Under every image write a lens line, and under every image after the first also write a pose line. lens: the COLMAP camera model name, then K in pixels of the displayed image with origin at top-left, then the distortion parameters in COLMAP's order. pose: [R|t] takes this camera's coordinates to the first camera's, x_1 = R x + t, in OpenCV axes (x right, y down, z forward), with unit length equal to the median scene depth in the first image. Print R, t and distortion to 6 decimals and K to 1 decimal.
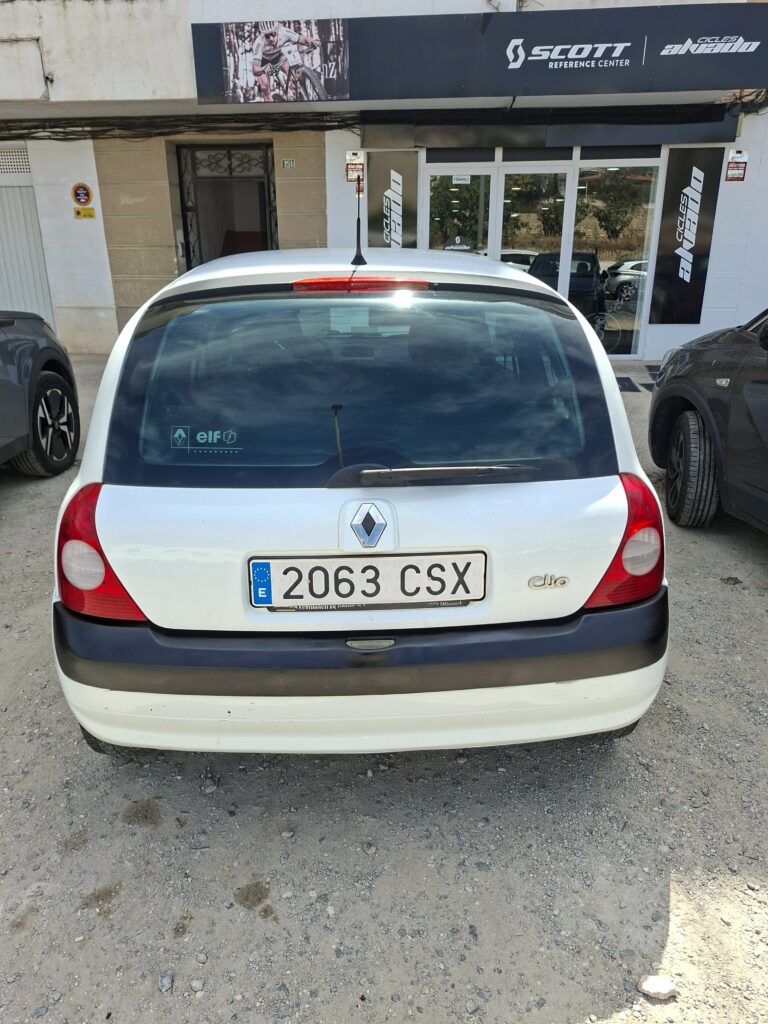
lens RADIAL K [[714.6, 0, 384.0], [0, 714.6, 512.0], [0, 0, 1]] dist [0.021937, -0.018334]
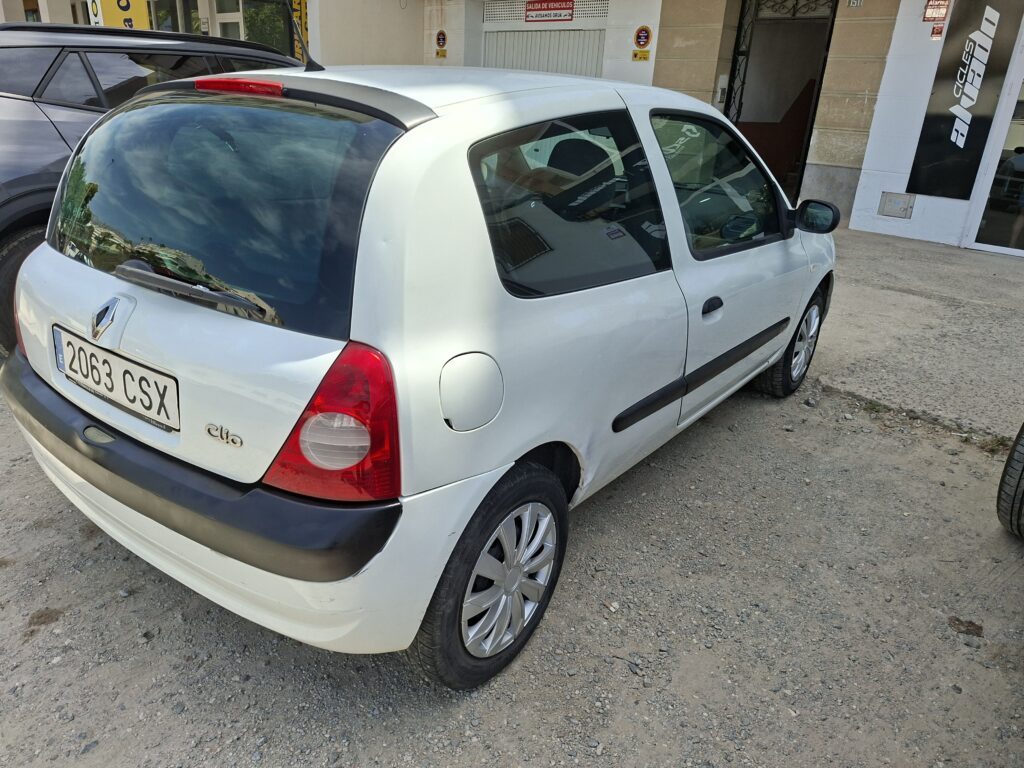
lens RADIAL K [[714.6, 0, 512.0], [0, 714.6, 384.0], [0, 0, 1]] dist [0.021937, -0.018334]
pose [[0.776287, 0.279353, -0.565103, 0.857222], [-0.266184, 0.957869, 0.107854, -0.130852], [0.571424, 0.066696, 0.817940, 0.426014]]
